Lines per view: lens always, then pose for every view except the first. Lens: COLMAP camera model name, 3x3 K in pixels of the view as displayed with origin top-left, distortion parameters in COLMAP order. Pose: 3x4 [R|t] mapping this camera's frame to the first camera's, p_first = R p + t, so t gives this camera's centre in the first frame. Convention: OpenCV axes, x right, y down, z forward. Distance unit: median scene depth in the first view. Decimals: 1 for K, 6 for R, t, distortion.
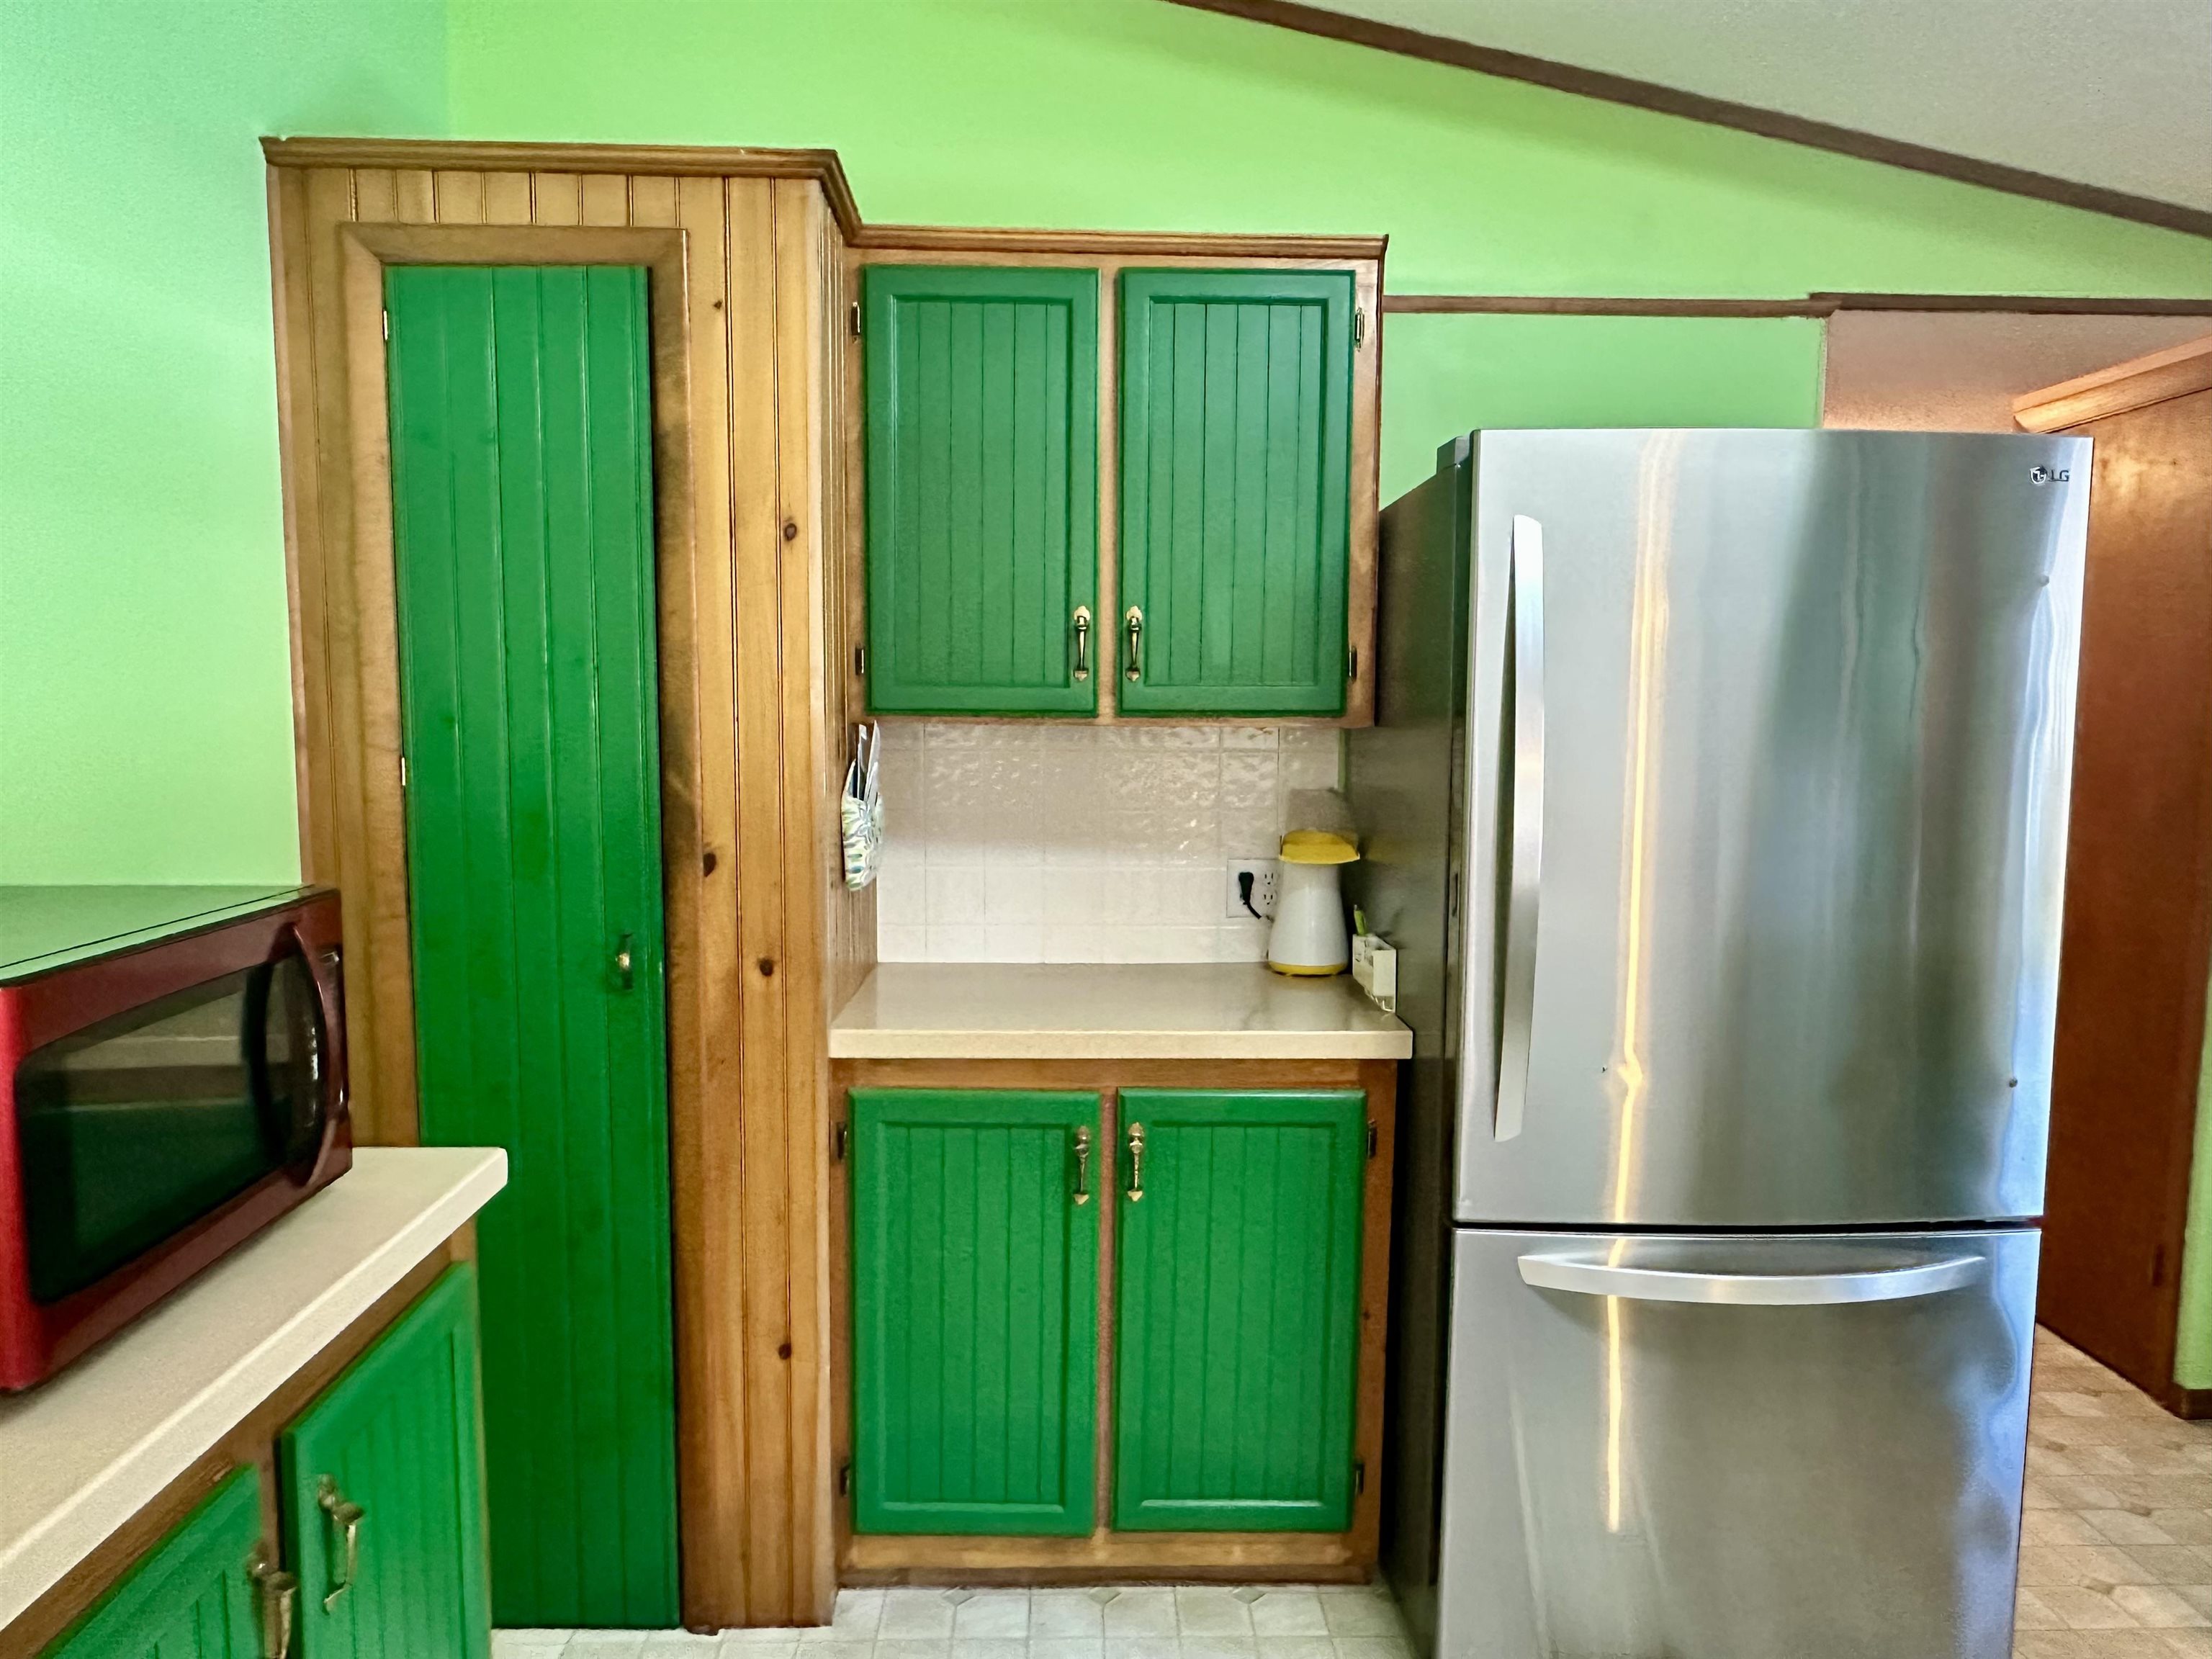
lens RADIAL K [[1461.9, 0, 1101.0], [0, 1461.9, 846.8], [0, 0, 1]] dist [0.000271, 0.000343]
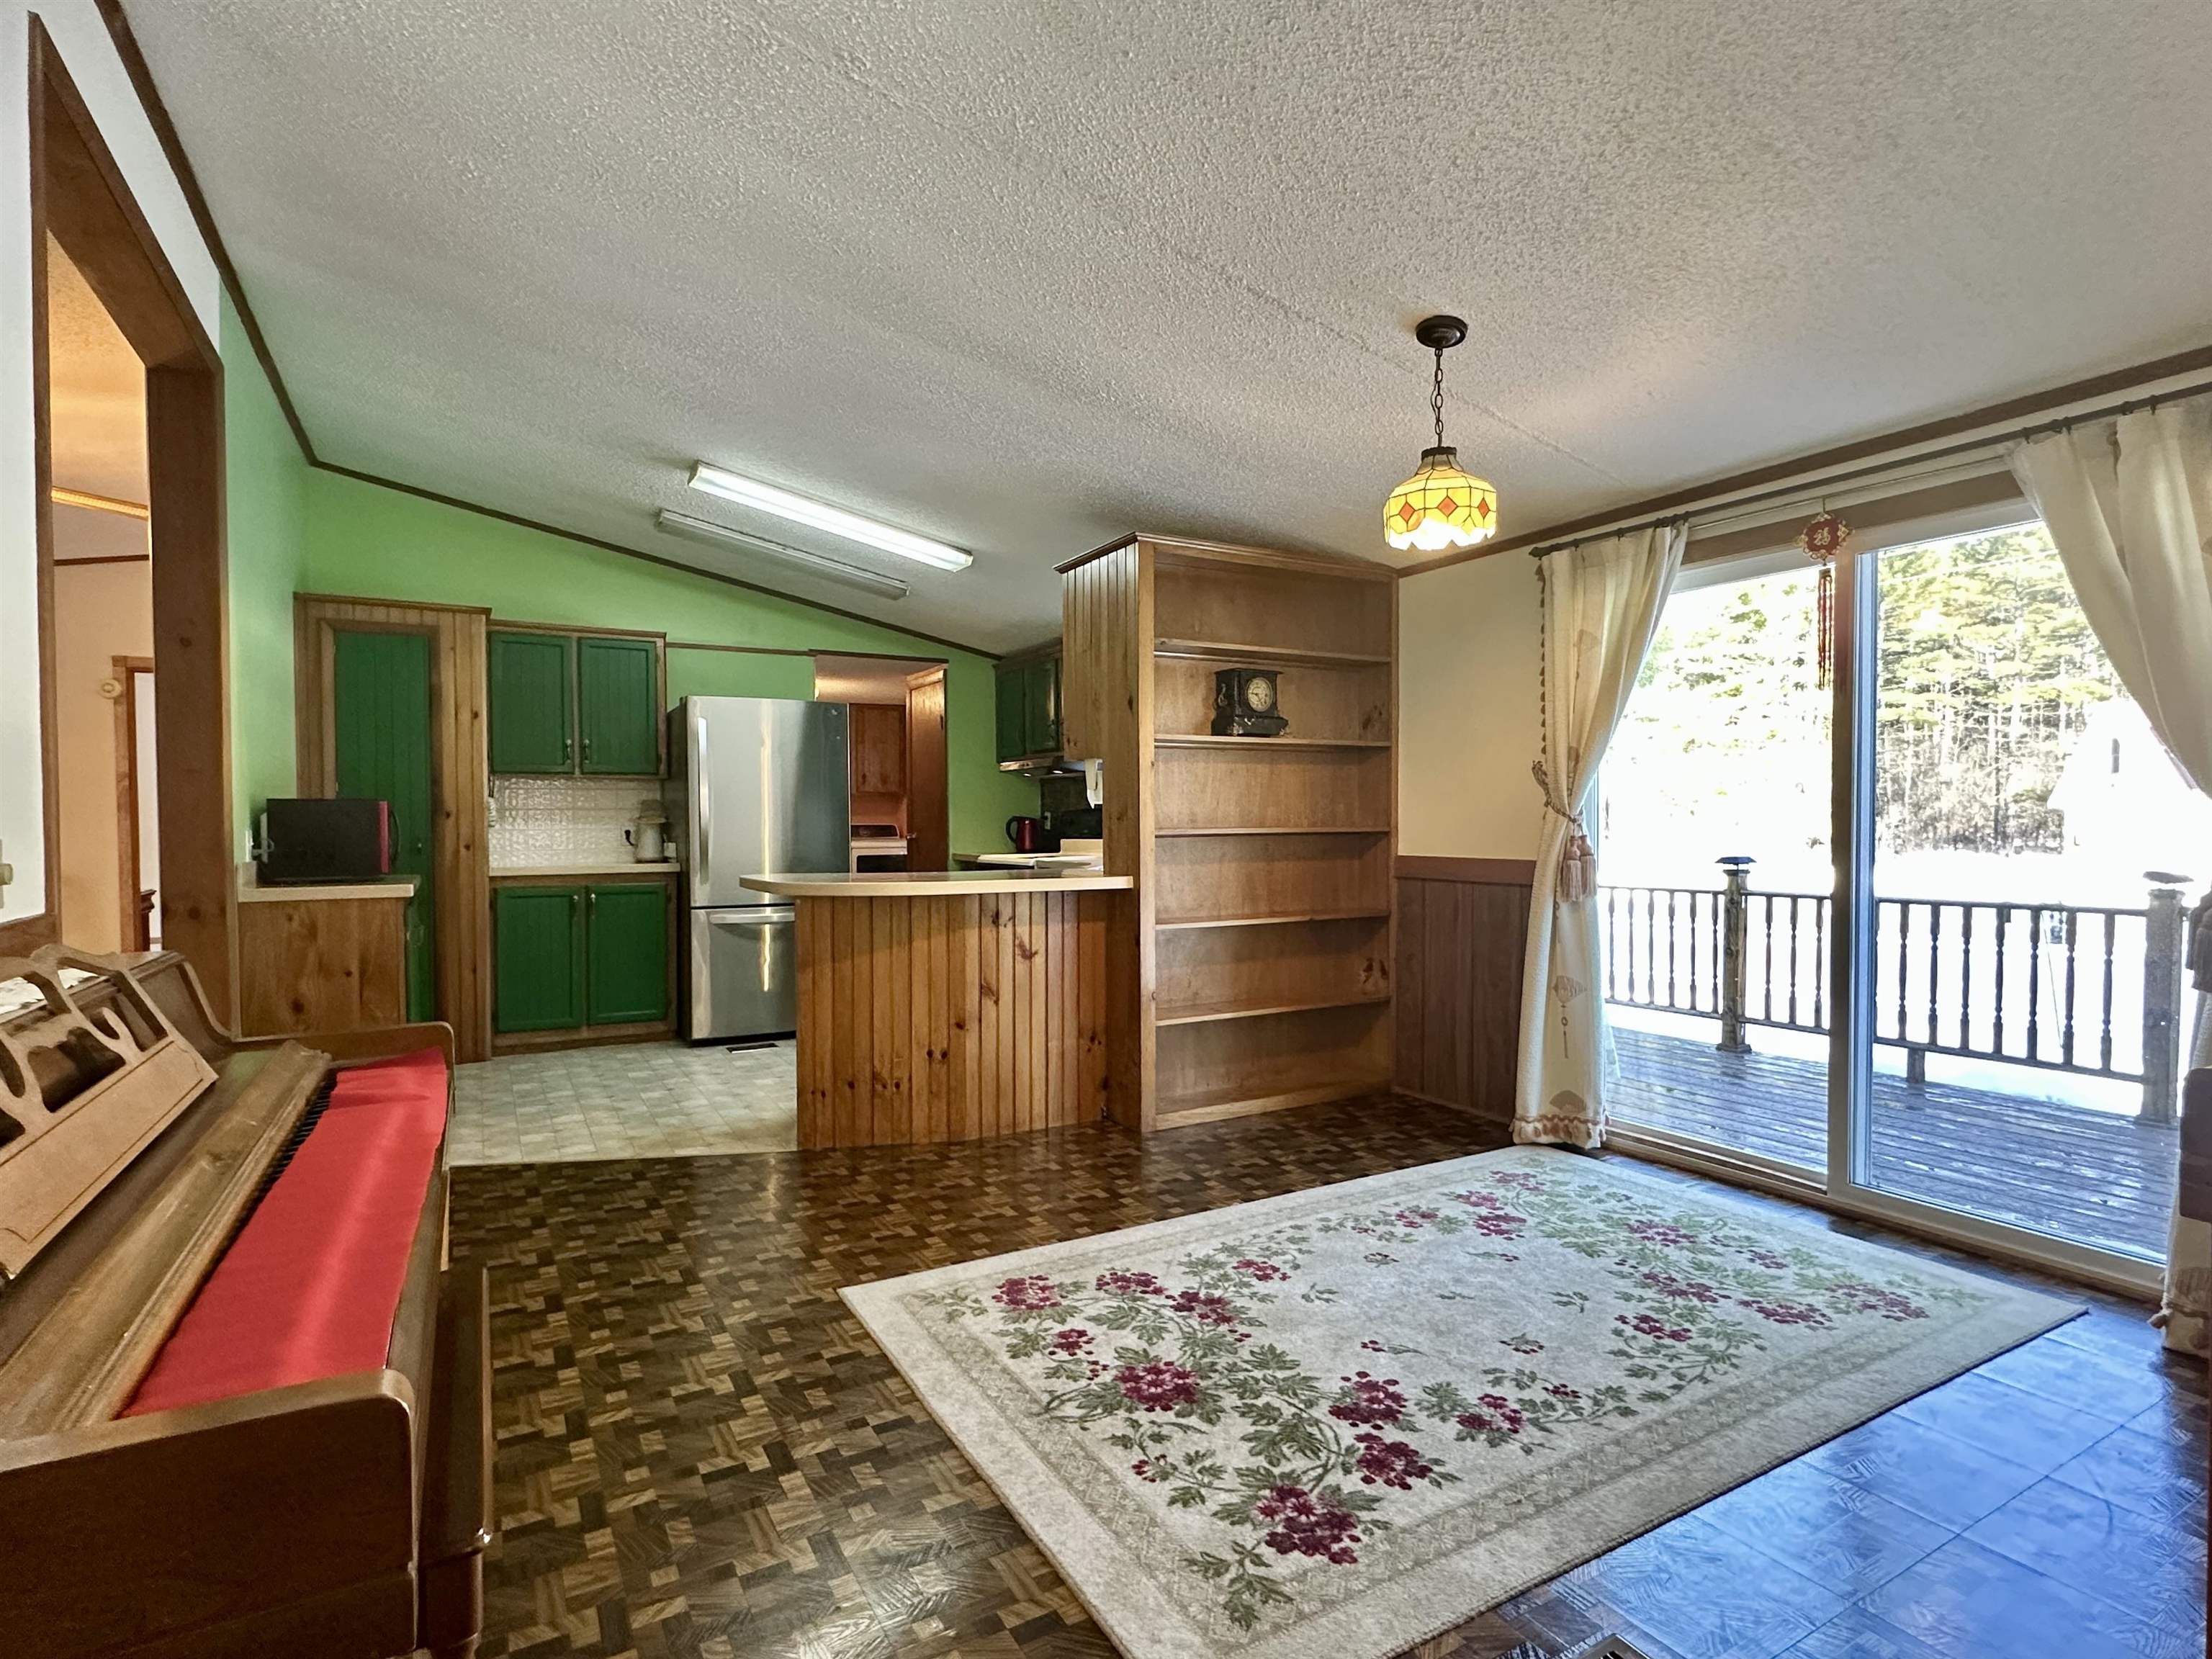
lens RADIAL K [[1134.8, 0, 1101.3], [0, 1134.8, 846.6], [0, 0, 1]] dist [-0.001897, -0.000462]
pose [[0.883742, -0.023329, 0.467393, -0.158170], [0.058954, 0.996350, -0.061739, 0.310862], [-0.464246, 0.082116, 0.881891, -1.825074]]
